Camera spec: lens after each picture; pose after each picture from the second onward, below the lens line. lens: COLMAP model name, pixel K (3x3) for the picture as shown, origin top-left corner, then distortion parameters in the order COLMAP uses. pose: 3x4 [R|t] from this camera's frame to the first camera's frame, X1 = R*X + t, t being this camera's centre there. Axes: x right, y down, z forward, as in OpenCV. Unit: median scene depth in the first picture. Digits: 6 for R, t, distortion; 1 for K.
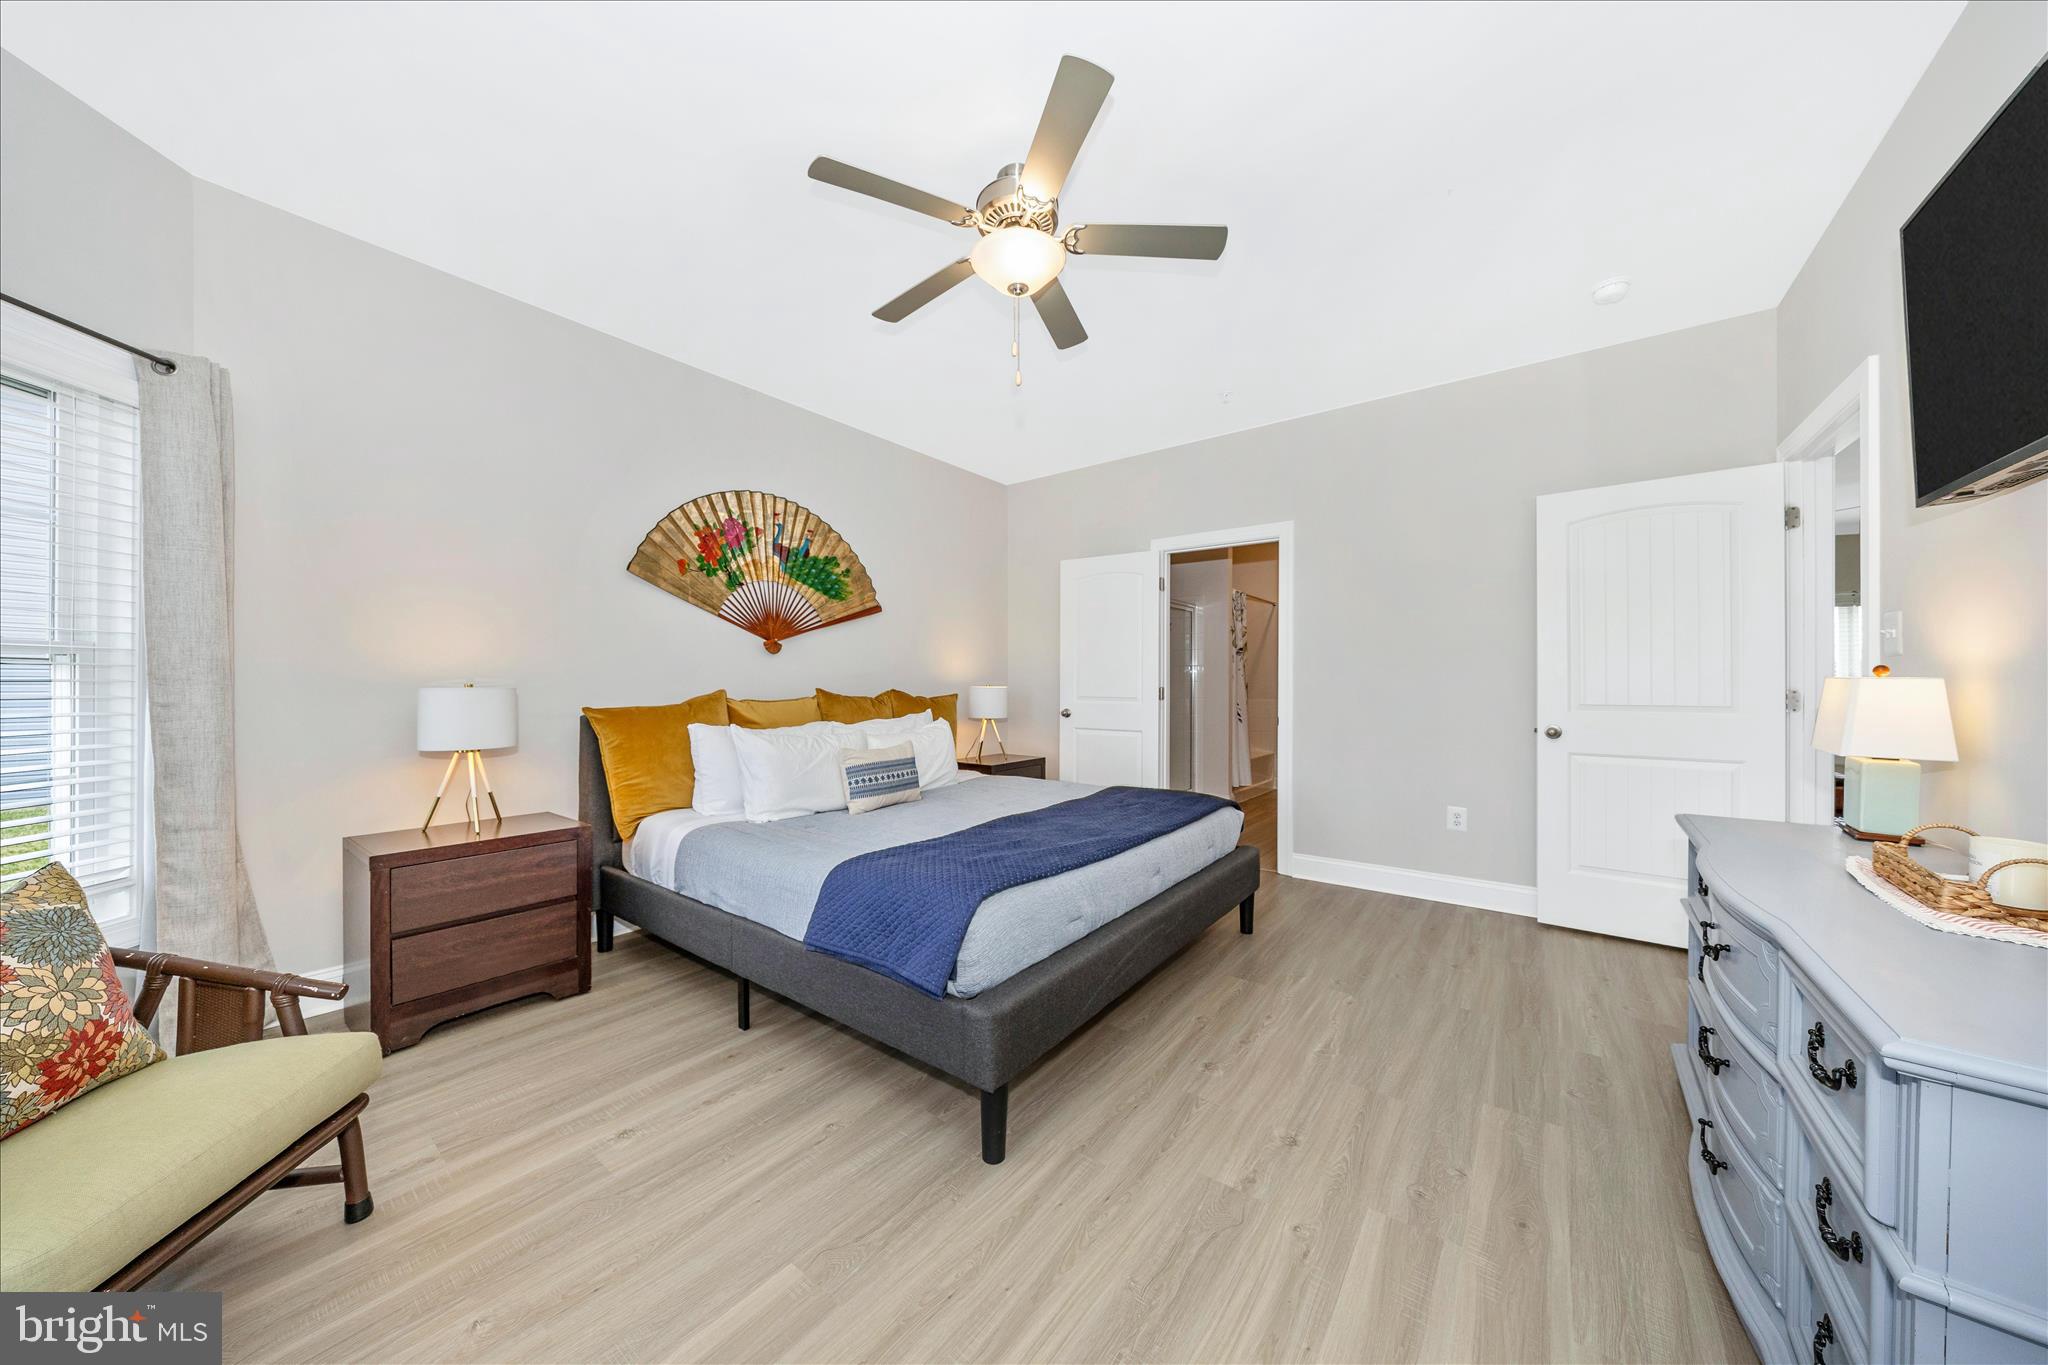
lens RADIAL K [[698.1, 0, 1024.0], [0, 698.1, 682.5], [0, 0, 1]] dist [0.000040, 0.000001]
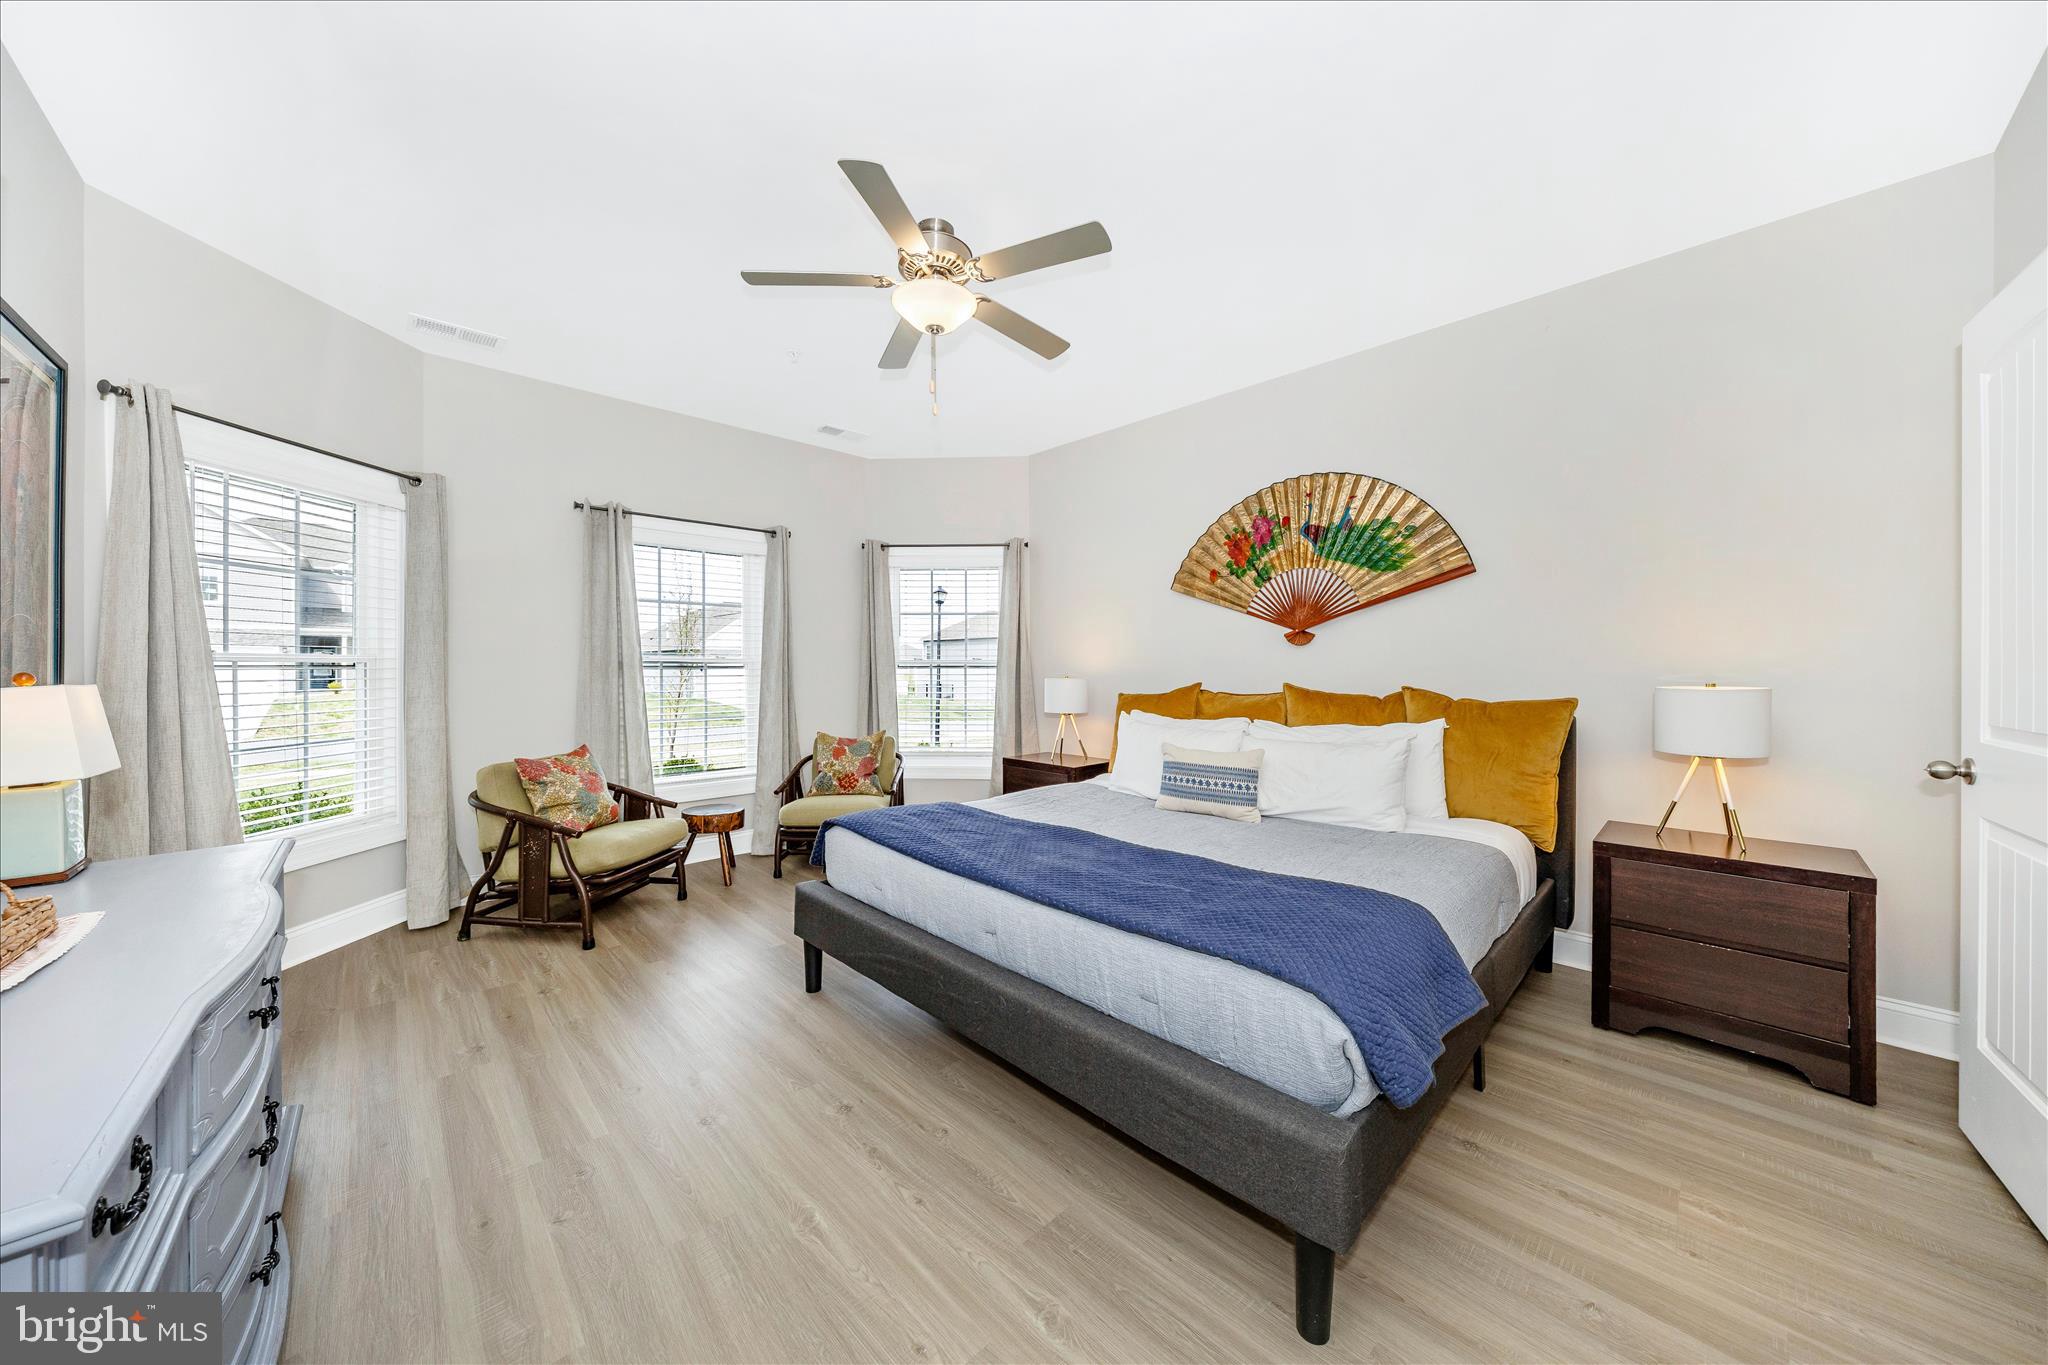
lens RADIAL K [[691.9, 0, 1016.8], [0, 691.9, 703.6], [0, 0, 1]] dist [-0.039060, -0.000003]
pose [[-0.176234, 0.039602, -0.983551, 0.654572], [-0.008864, 0.999086, 0.041816, 0.001028], [0.984308, 0.016088, -0.175722, 0.843575]]
